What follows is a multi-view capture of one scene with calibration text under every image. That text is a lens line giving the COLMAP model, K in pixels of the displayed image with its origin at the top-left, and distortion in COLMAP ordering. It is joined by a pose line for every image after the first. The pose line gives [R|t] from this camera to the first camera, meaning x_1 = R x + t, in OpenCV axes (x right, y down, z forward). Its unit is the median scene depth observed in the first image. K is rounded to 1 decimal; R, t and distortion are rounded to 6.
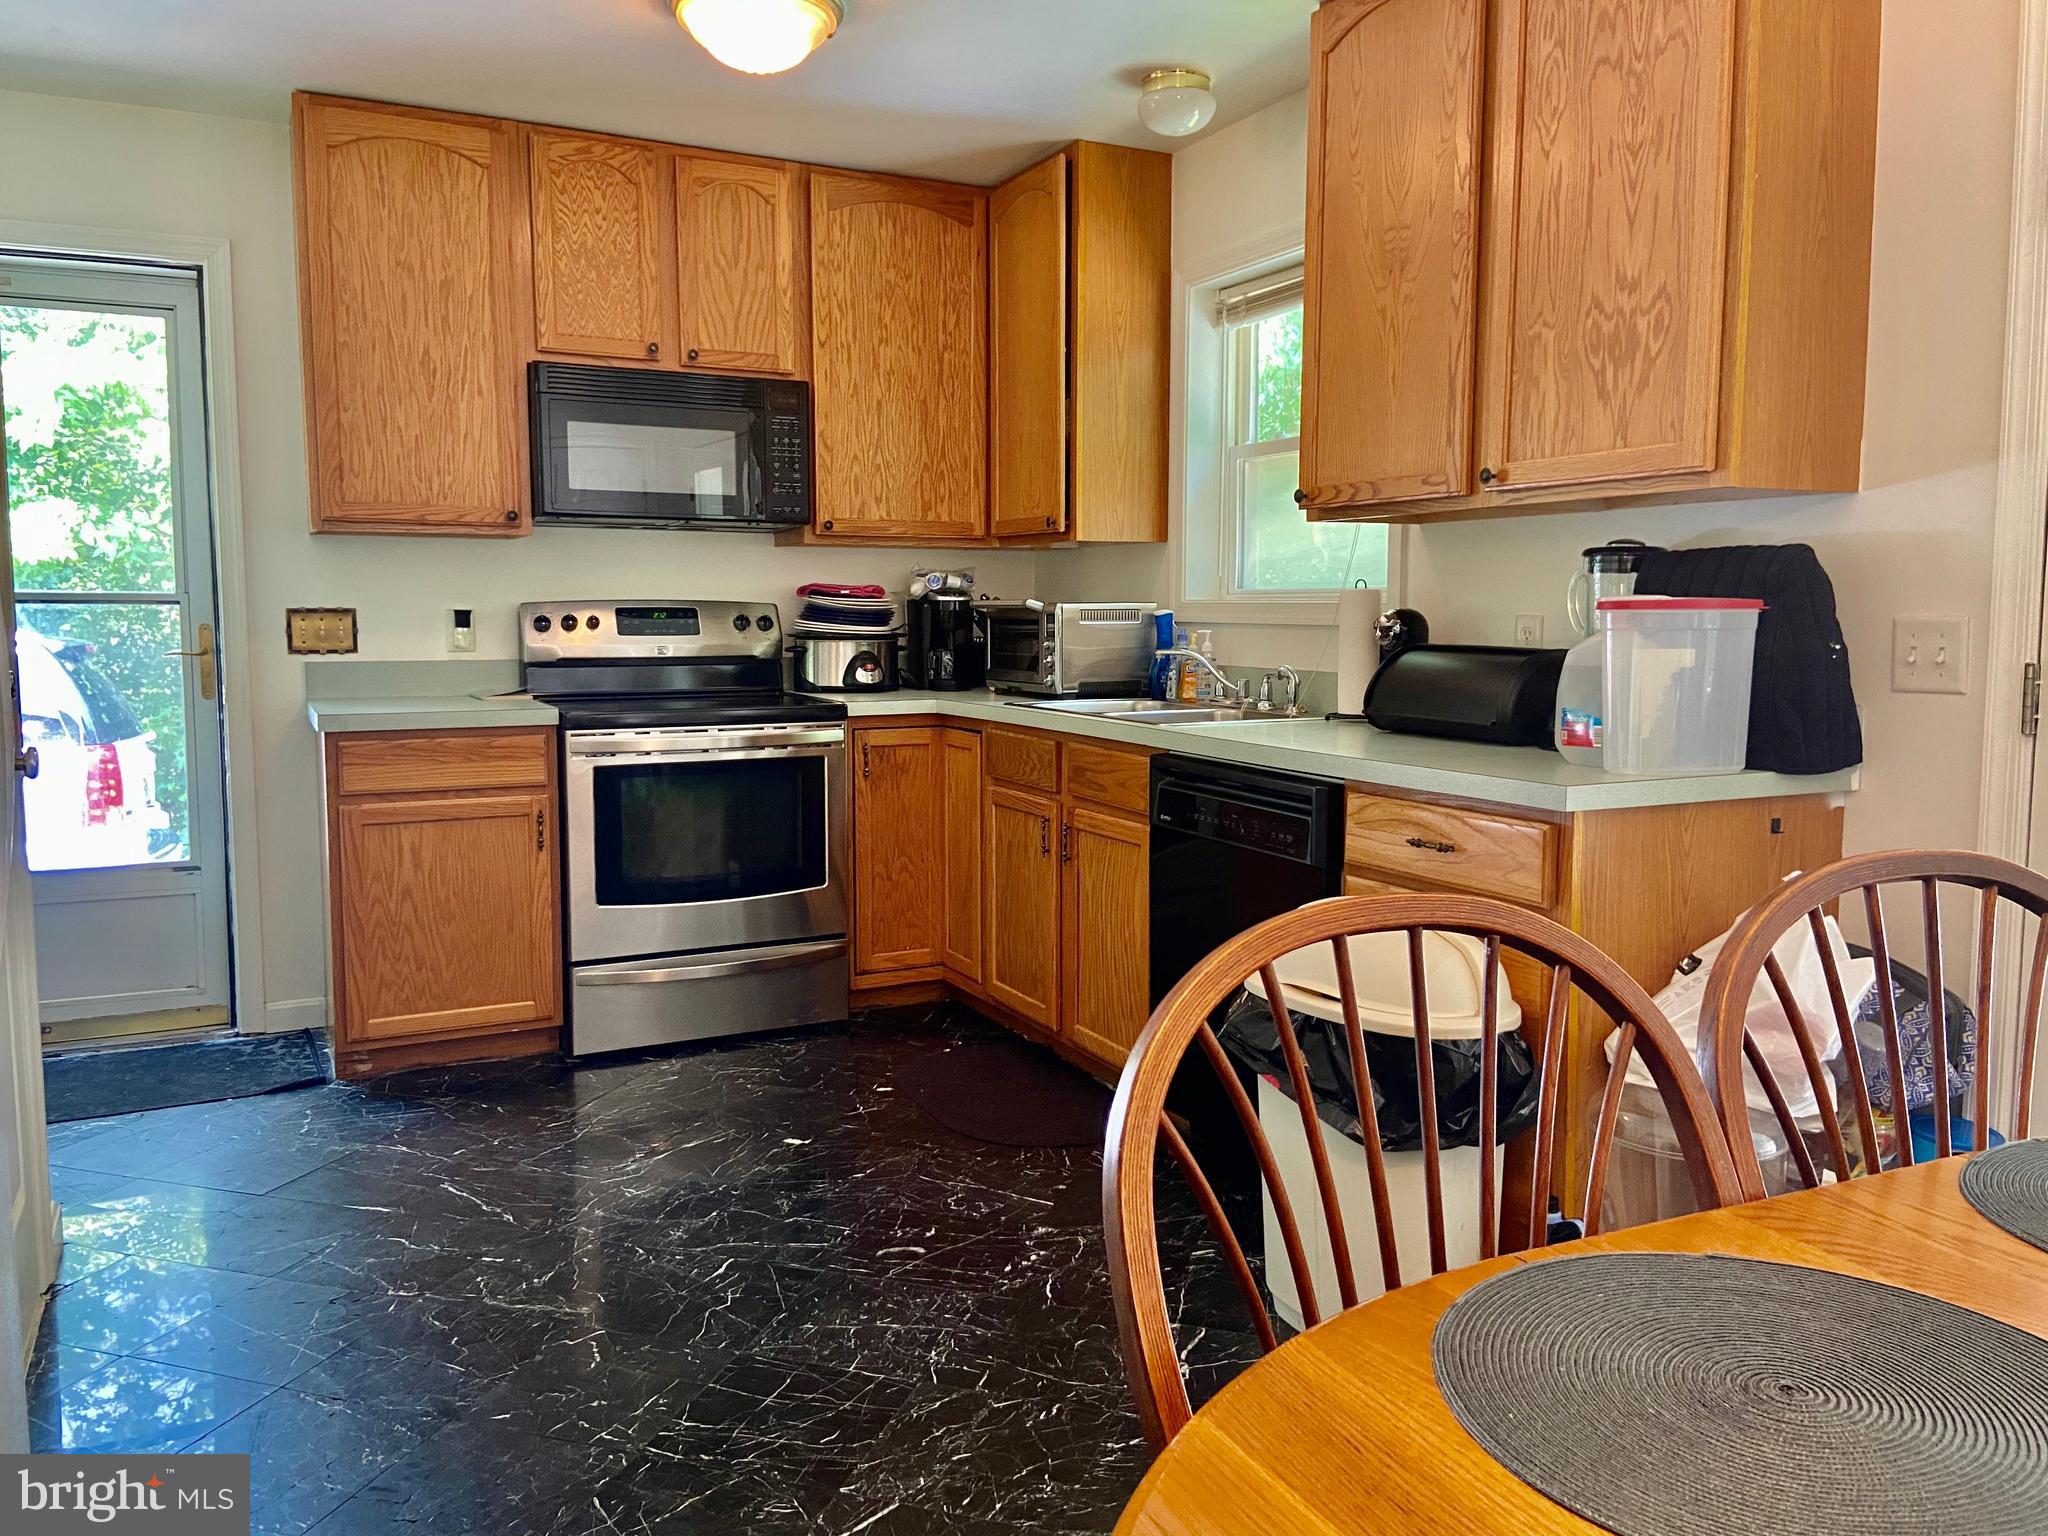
lens RADIAL K [[1533.4, 0, 1021.3], [0, 1533.4, 734.3], [0, 0, 1]] dist [0.097615, -0.156382]
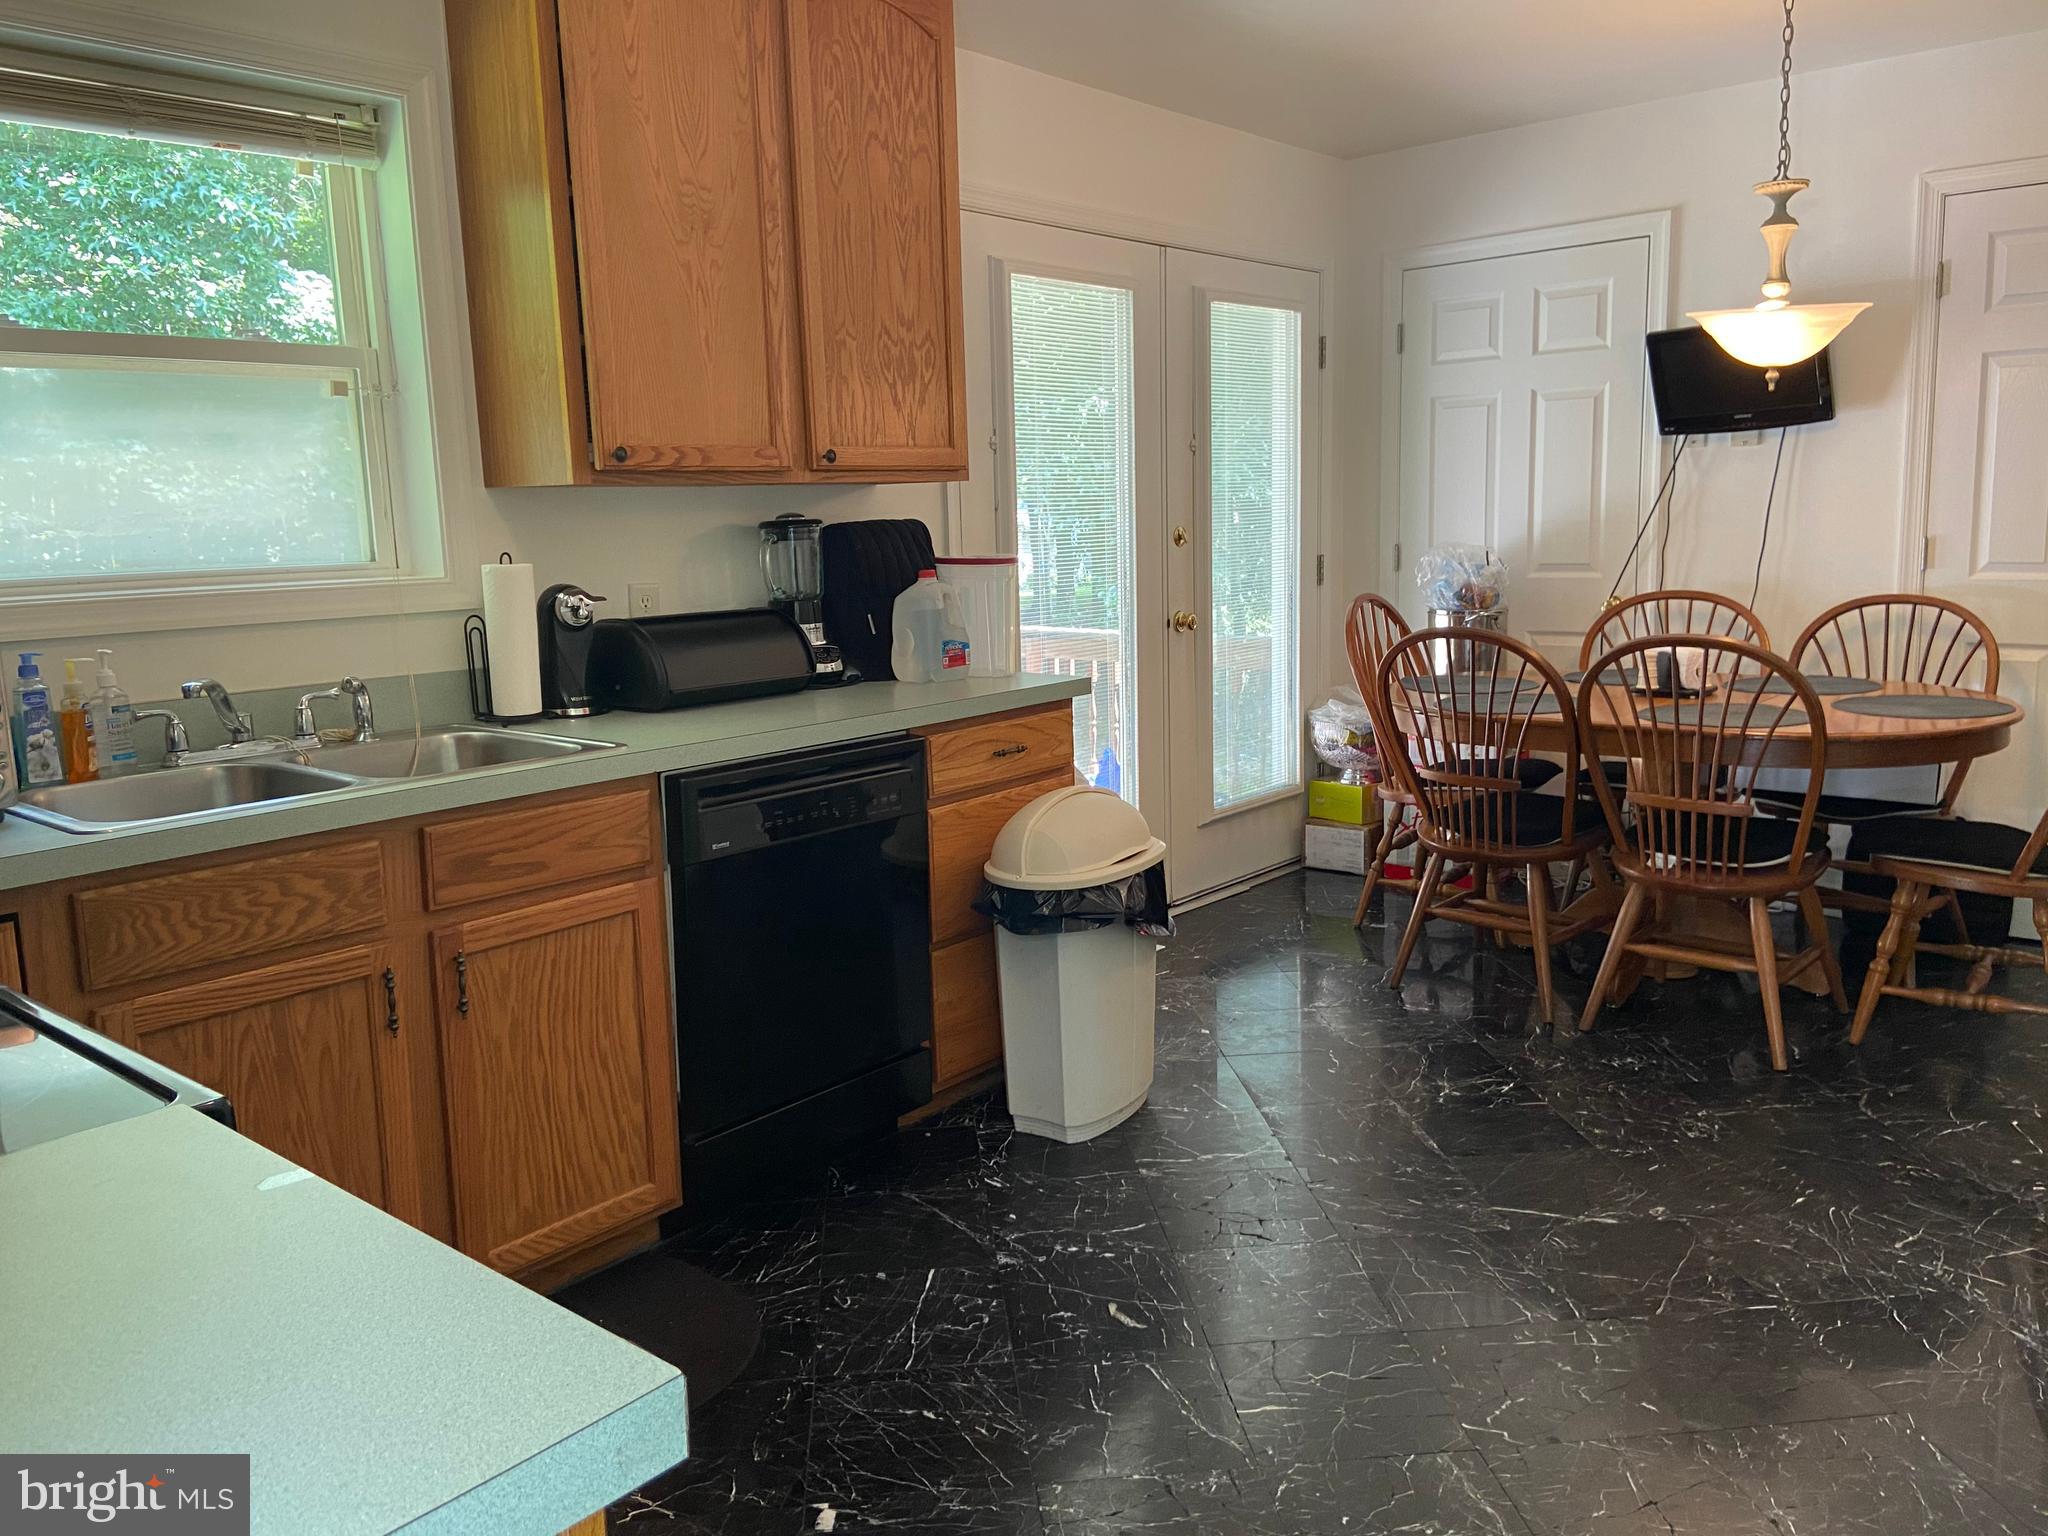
lens RADIAL K [[1533.4, 0, 1021.3], [0, 1533.4, 734.3], [0, 0, 1]] dist [0.097615, -0.156382]
pose [[-0.391295, -0.121693, 0.912183, -0.856561], [0.107569, 0.978375, 0.176667, -0.158461], [-0.913957, 0.167252, -0.369743, 1.385730]]
